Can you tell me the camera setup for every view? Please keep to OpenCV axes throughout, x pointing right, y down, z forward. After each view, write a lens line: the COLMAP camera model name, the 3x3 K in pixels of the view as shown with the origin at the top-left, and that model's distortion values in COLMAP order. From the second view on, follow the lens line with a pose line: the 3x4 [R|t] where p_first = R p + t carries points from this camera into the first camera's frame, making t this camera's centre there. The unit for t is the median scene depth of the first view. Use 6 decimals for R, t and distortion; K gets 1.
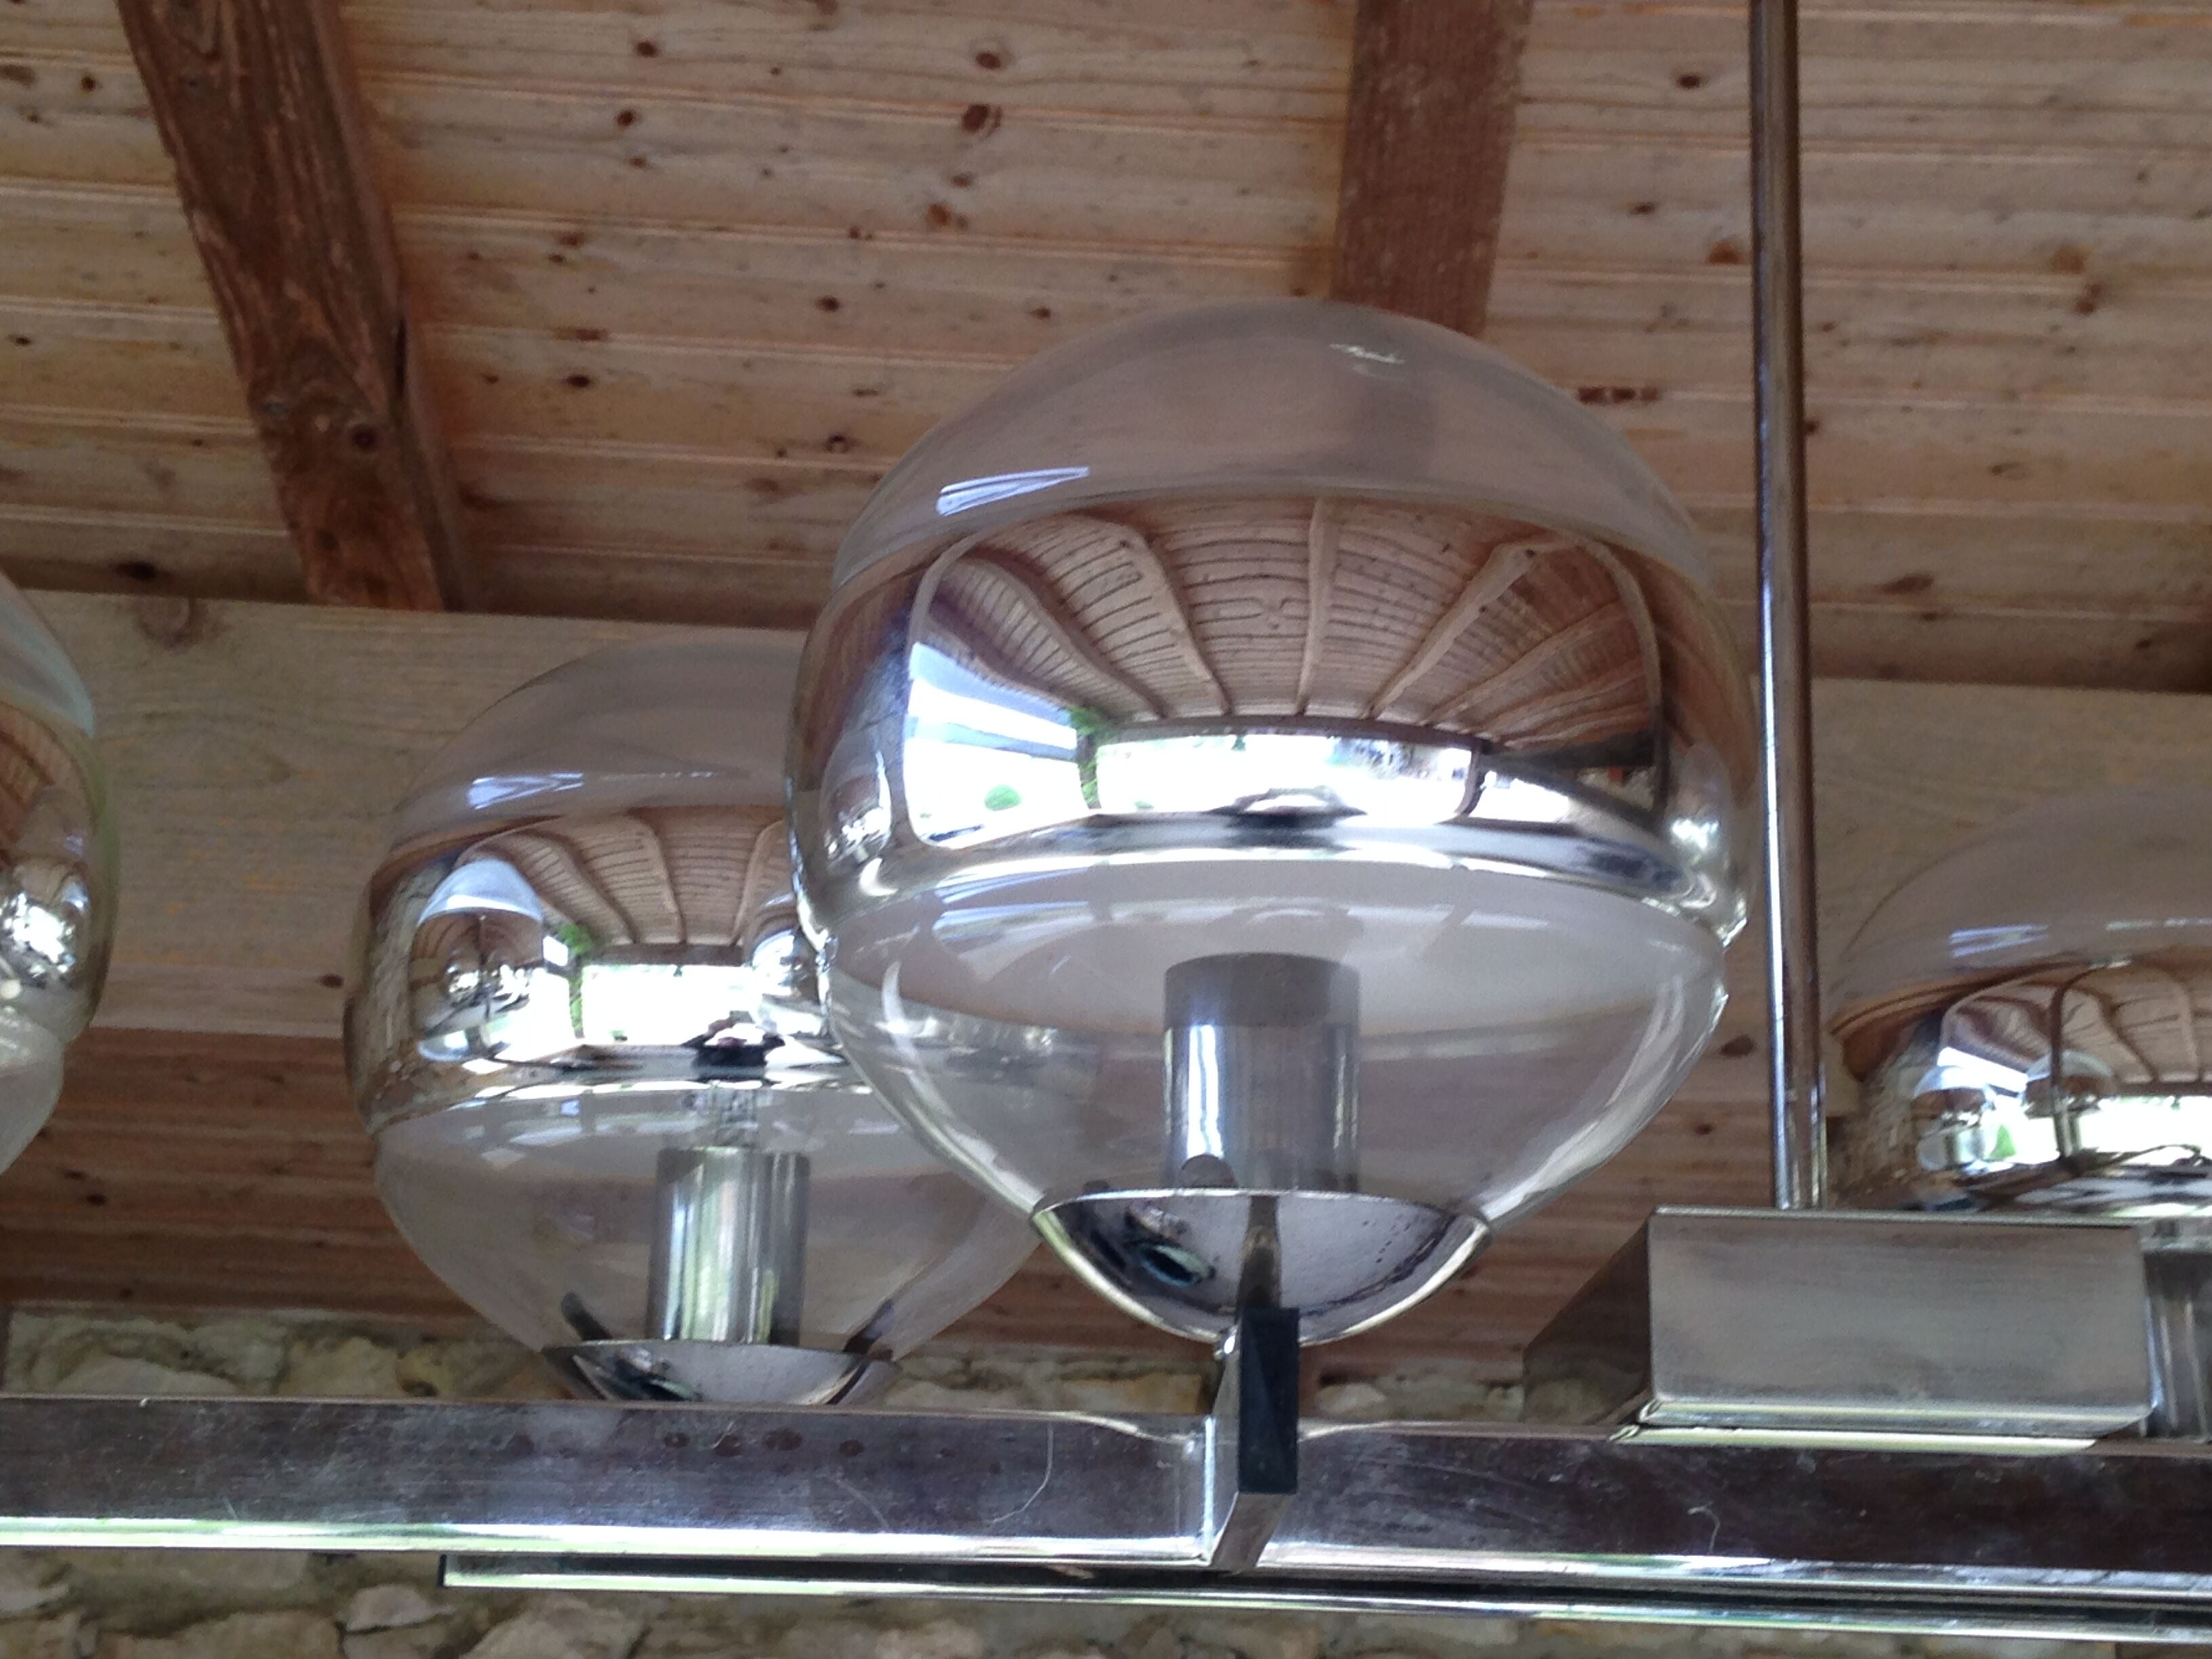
lens RADIAL K [[3710.6, 0, 1098.8], [0, 3710.6, 823.2], [0, 0, 1]] dist [0.147457, 0.000000]
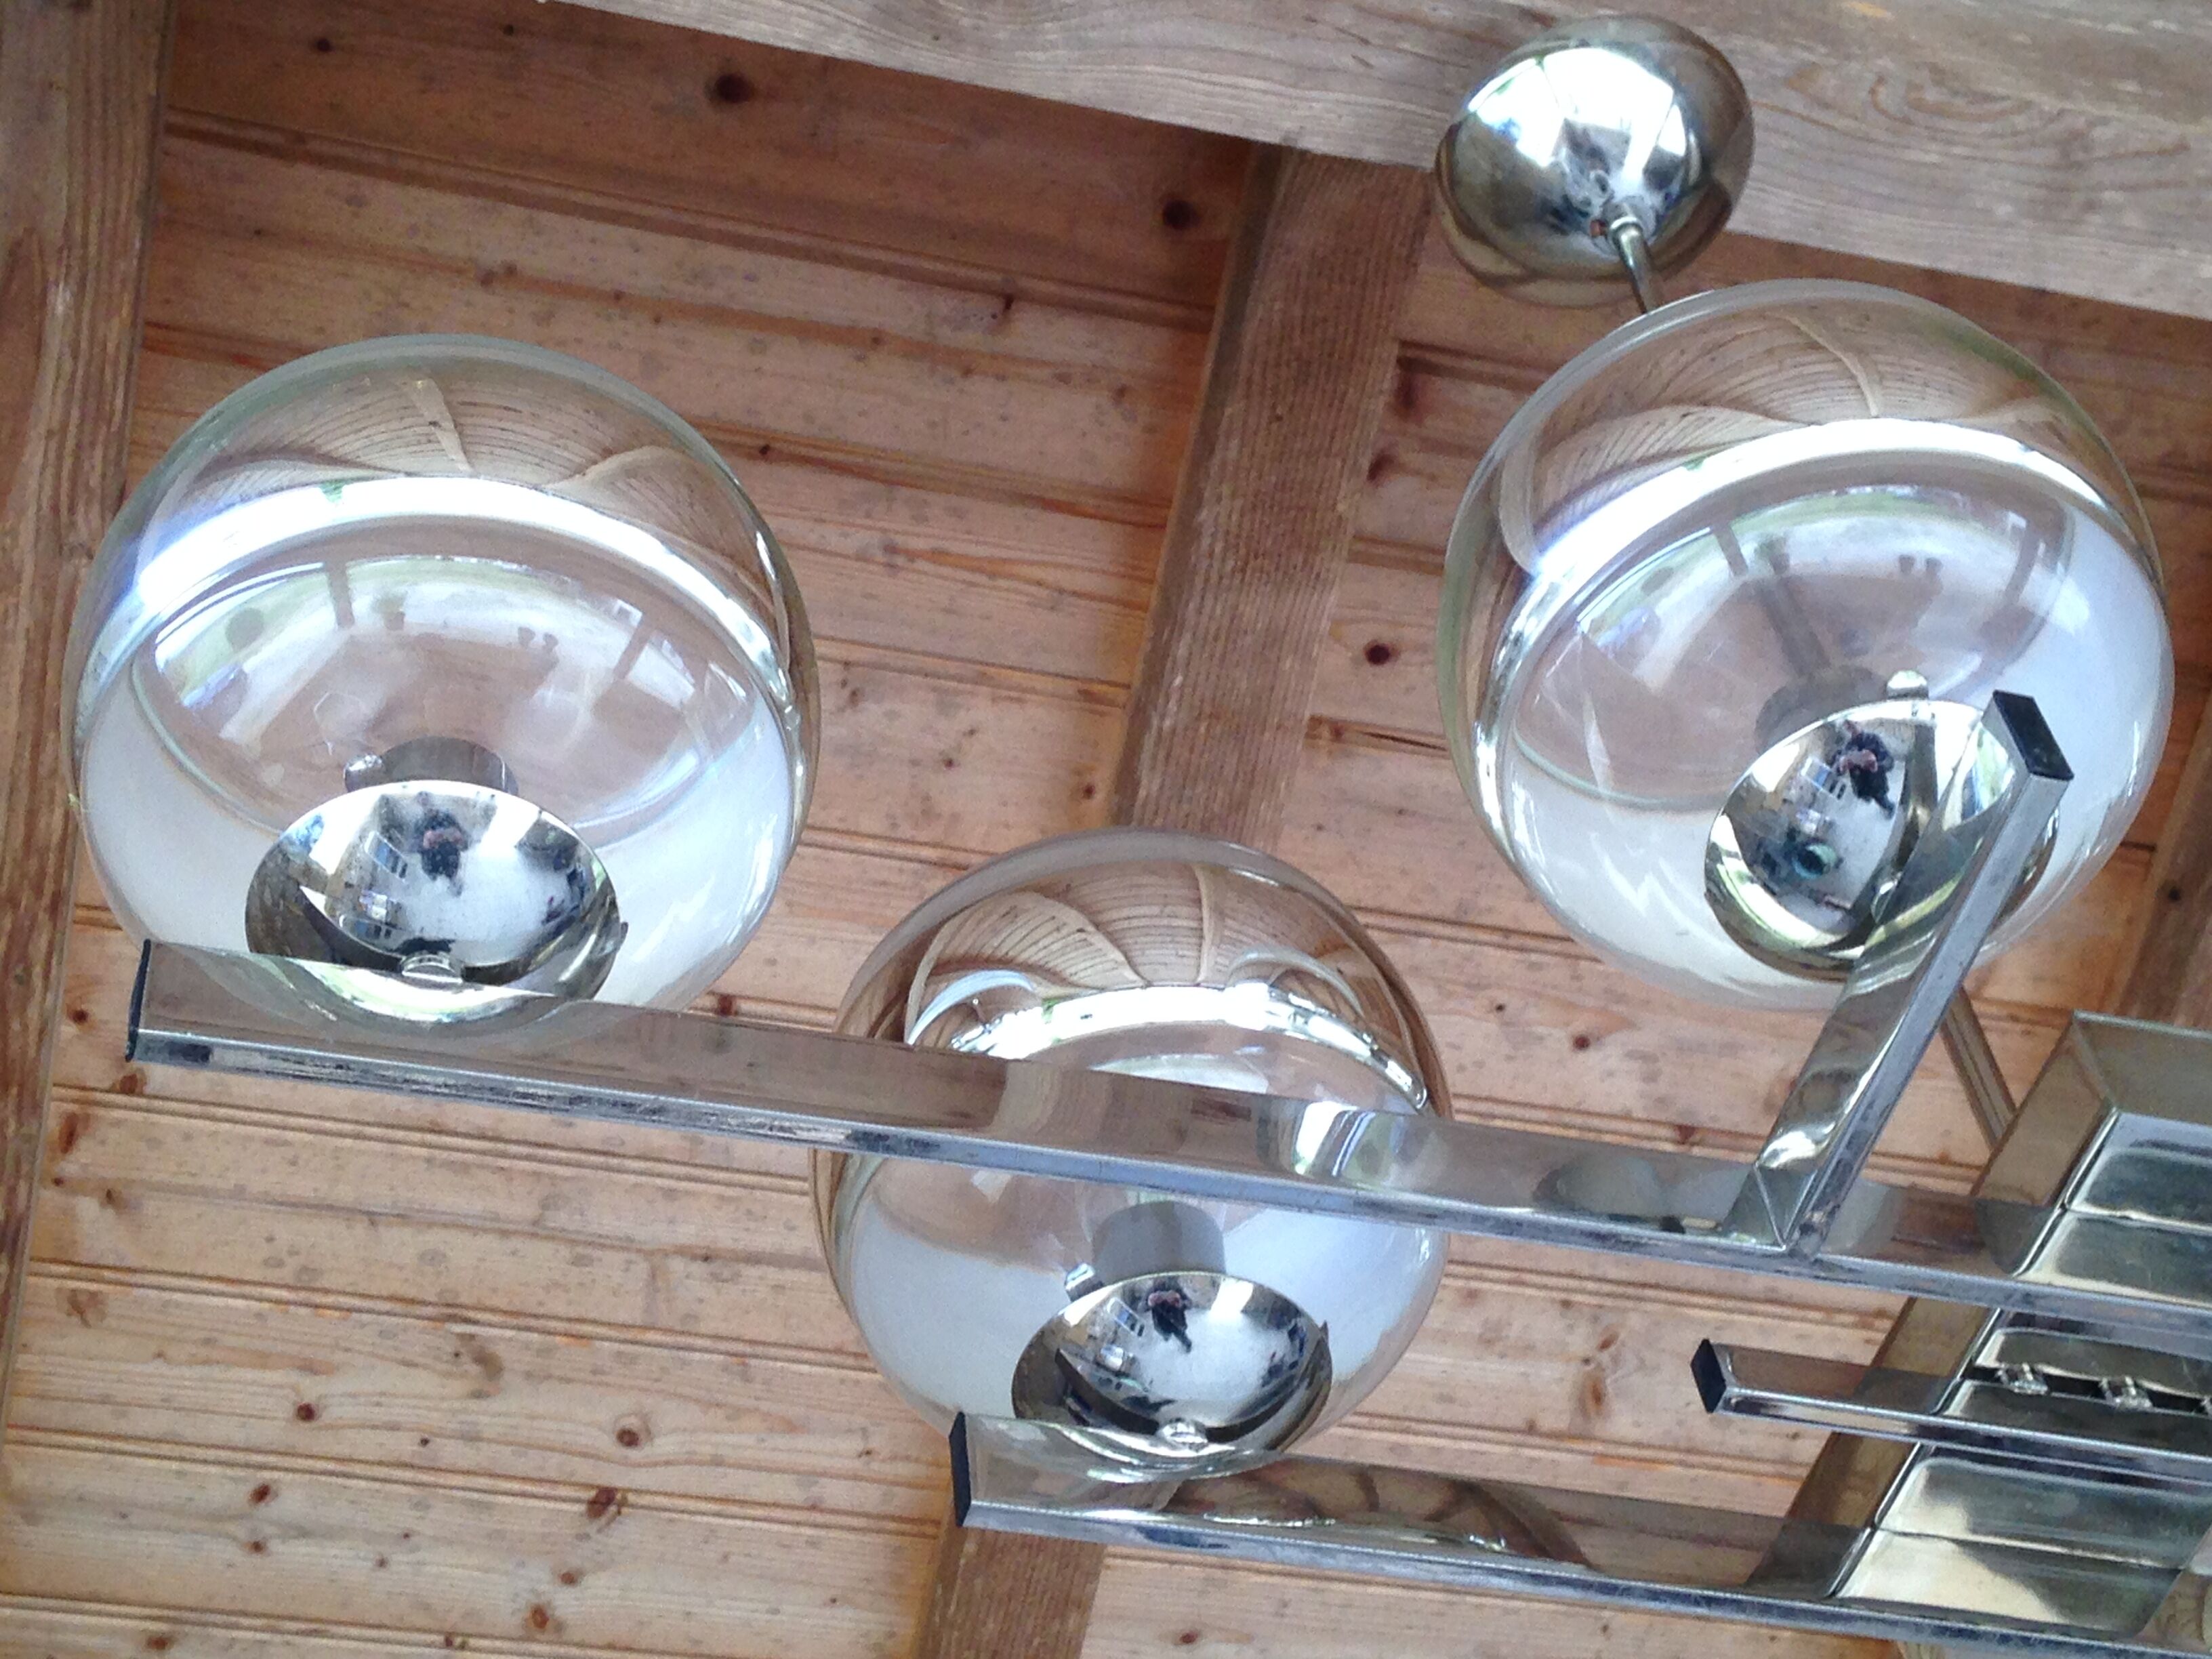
lens RADIAL K [[3710.6, 0, 1038.4], [0, 3710.6, 818.2], [0, 0, 1]] dist [0.147457, 0.000000]
pose [[0.959616, 0.117522, 0.255591, -0.206338], [0.061683, 0.798547, -0.598763, 0.299535], [-0.274469, 0.590348, 0.759049, 0.031477]]
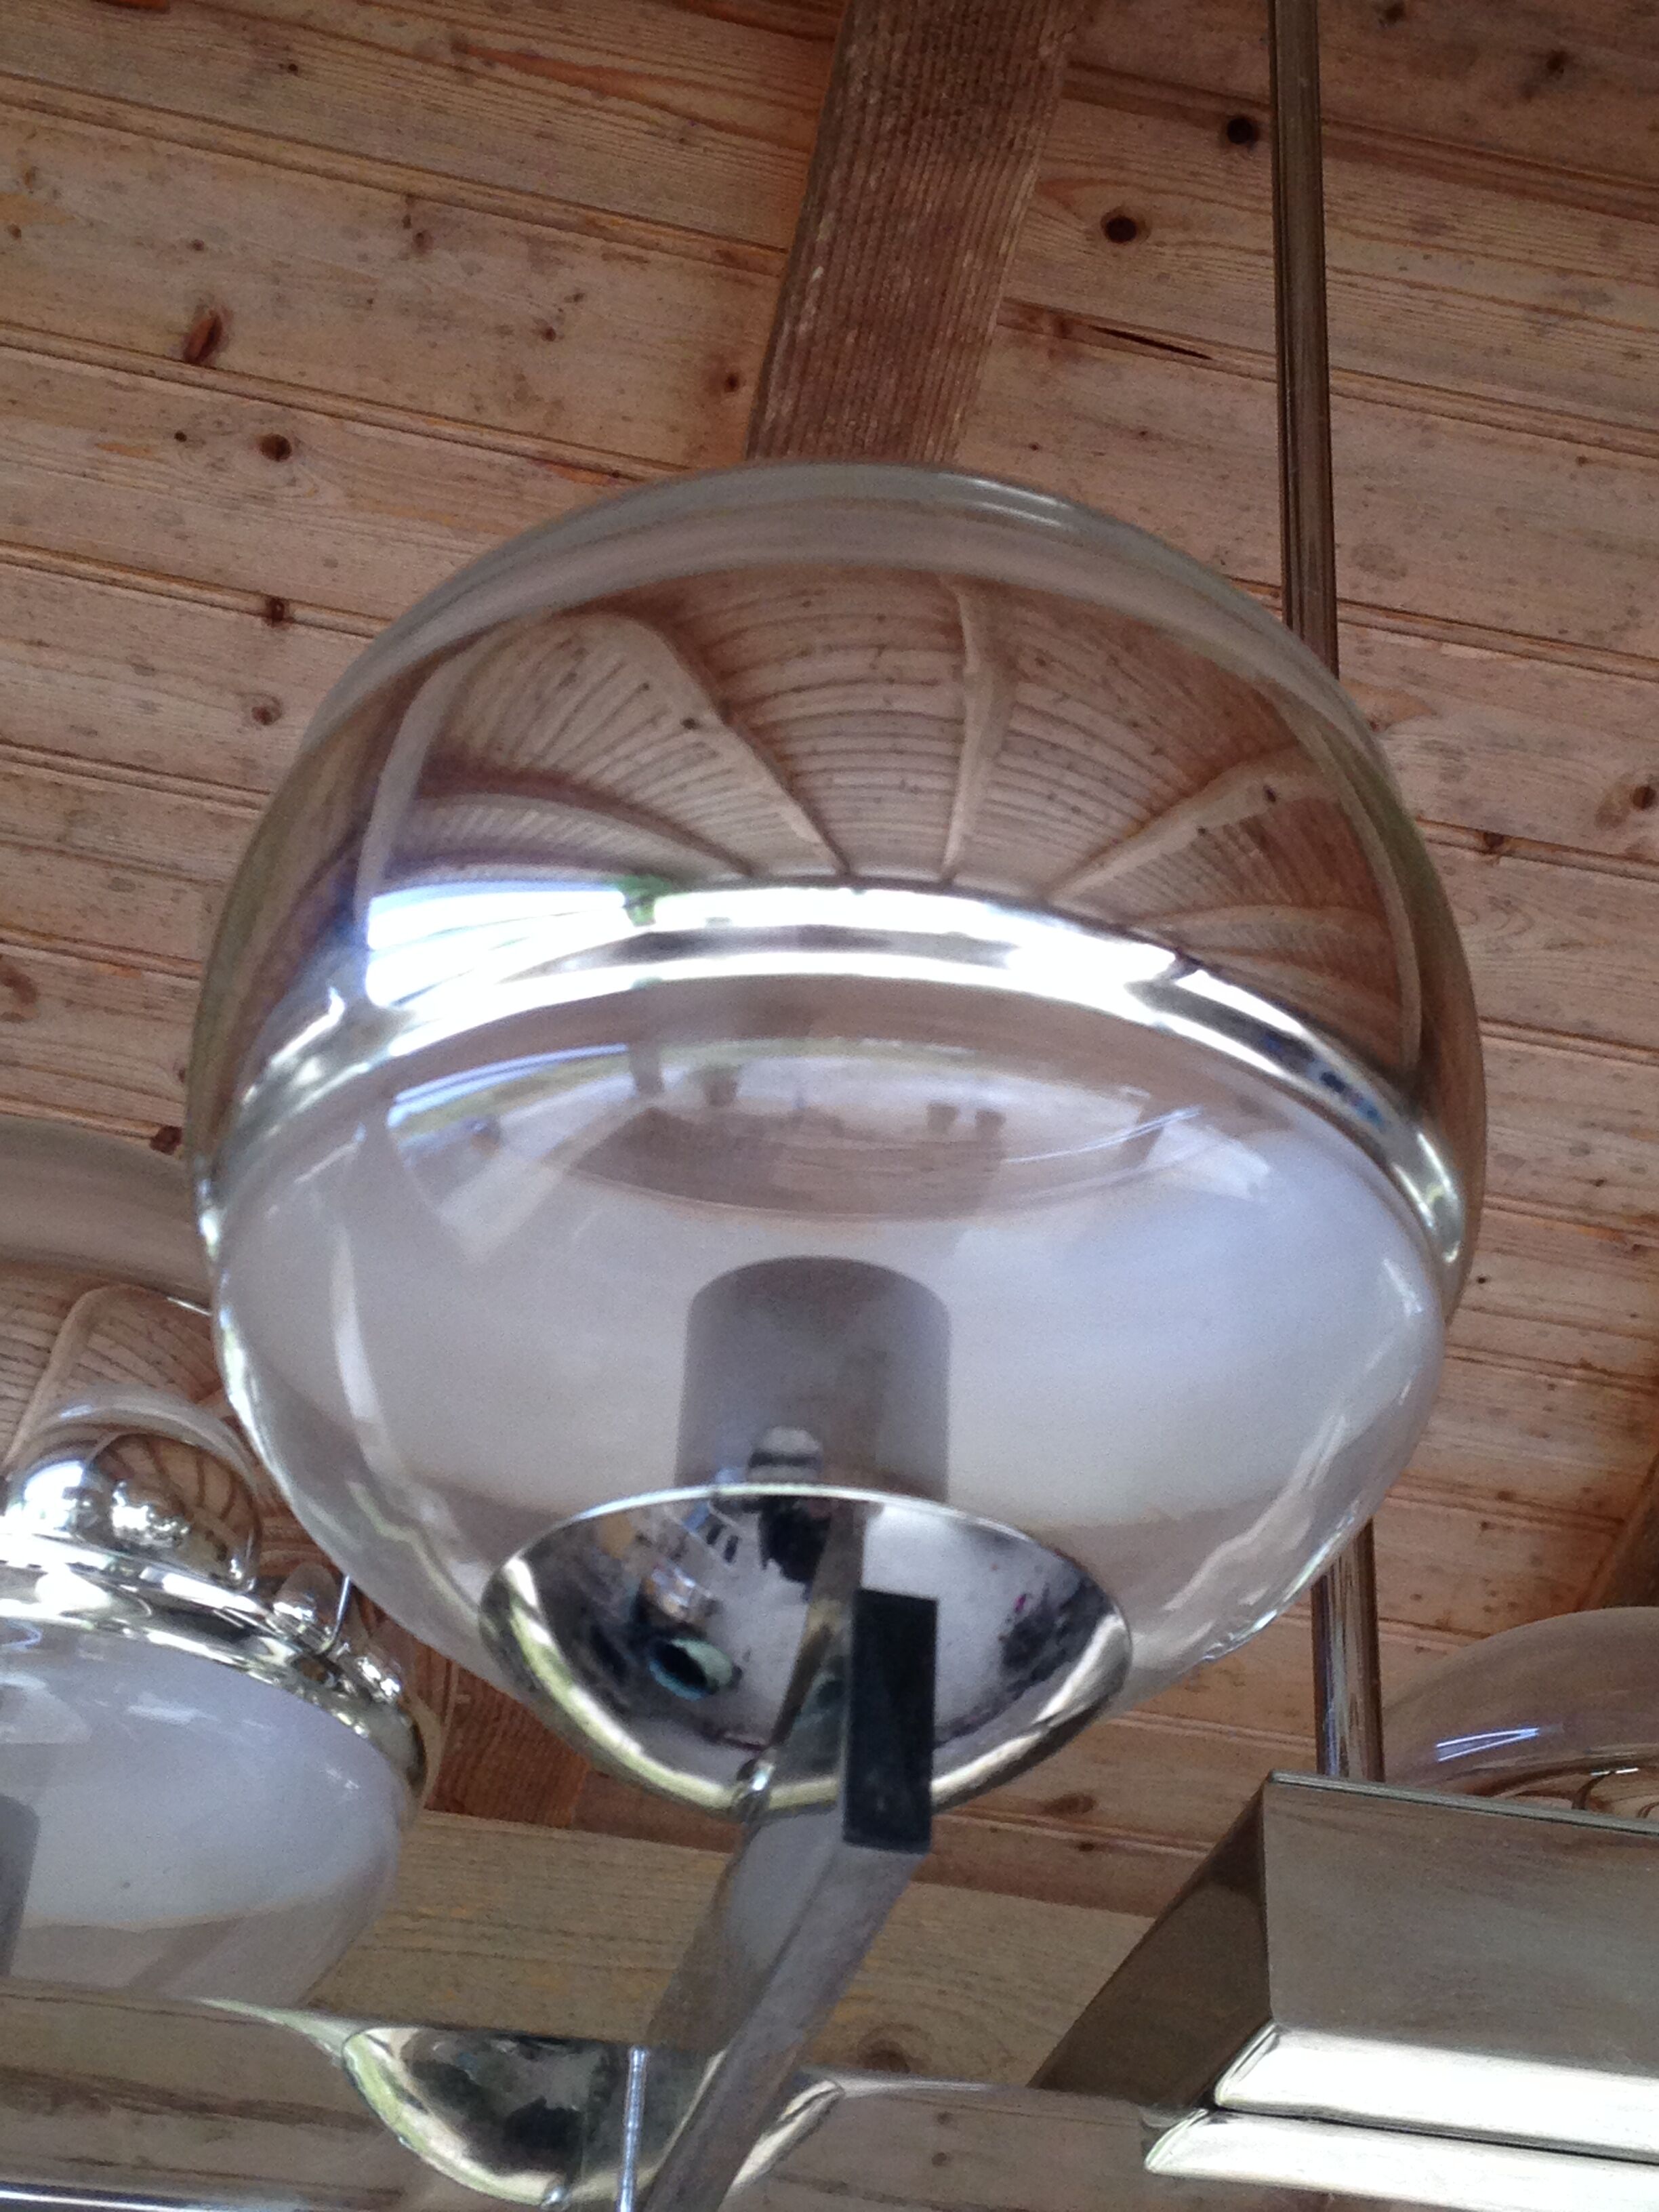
lens RADIAL K [[3710.6, 0, 790.5], [0, 3710.6, 1155.6], [0, 0, 1]] dist [0.147457, 0.000000]
pose [[0.976285, 0.130348, 0.172848, -0.040031], [-0.073358, 0.950371, -0.302348, 0.081006], [-0.203680, 0.282498, 0.937395, 0.100742]]
